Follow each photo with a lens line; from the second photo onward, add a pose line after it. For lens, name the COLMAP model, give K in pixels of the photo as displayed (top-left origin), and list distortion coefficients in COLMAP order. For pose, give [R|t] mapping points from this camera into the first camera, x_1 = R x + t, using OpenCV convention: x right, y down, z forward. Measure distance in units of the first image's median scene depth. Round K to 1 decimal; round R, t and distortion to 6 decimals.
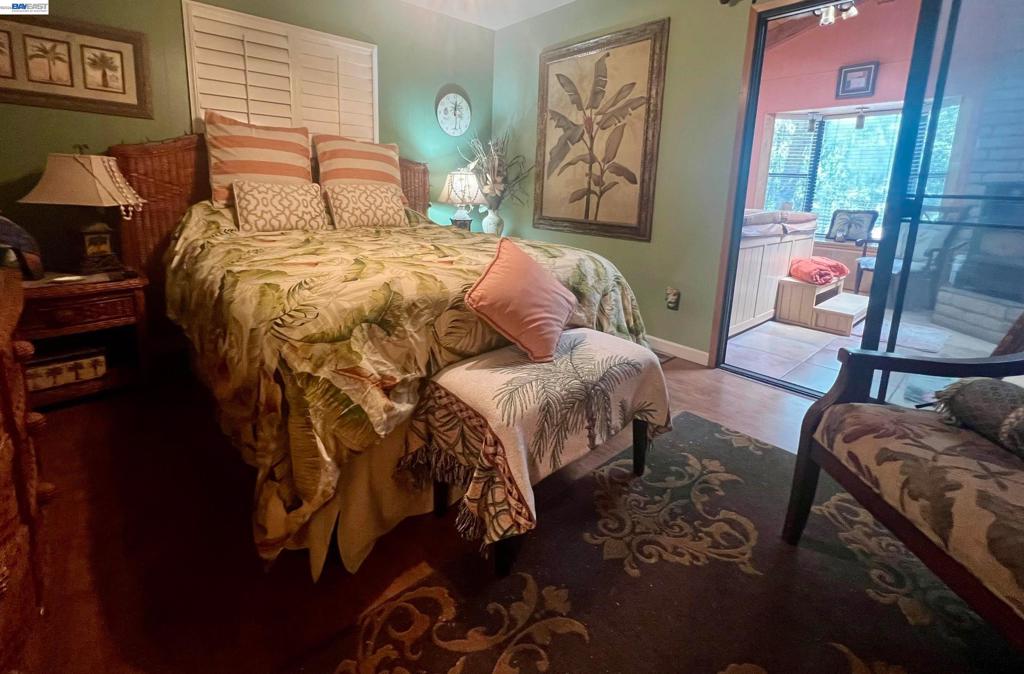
lens RADIAL K [[449.6, 0, 487.1], [0, 449.6, 263.5], [0, 0, 1]] dist [-0.000671, -0.000075]
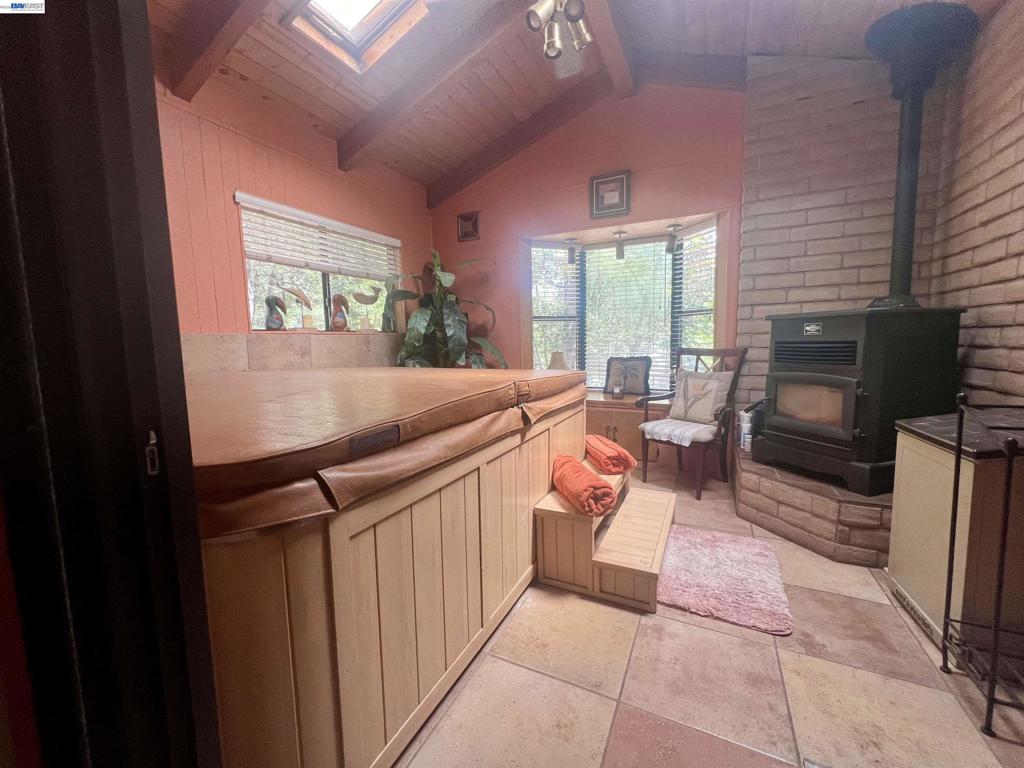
lens RADIAL K [[409.4, 0, 511.6], [0, 409.4, 381.6], [0, 0, 1]] dist [-0.002764, 0.000021]
pose [[0.913592, -0.087228, 0.397167, 0.355513], [0.113120, 0.992685, -0.042188, -0.074103], [-0.390582, 0.083470, 0.916776, 0.441632]]
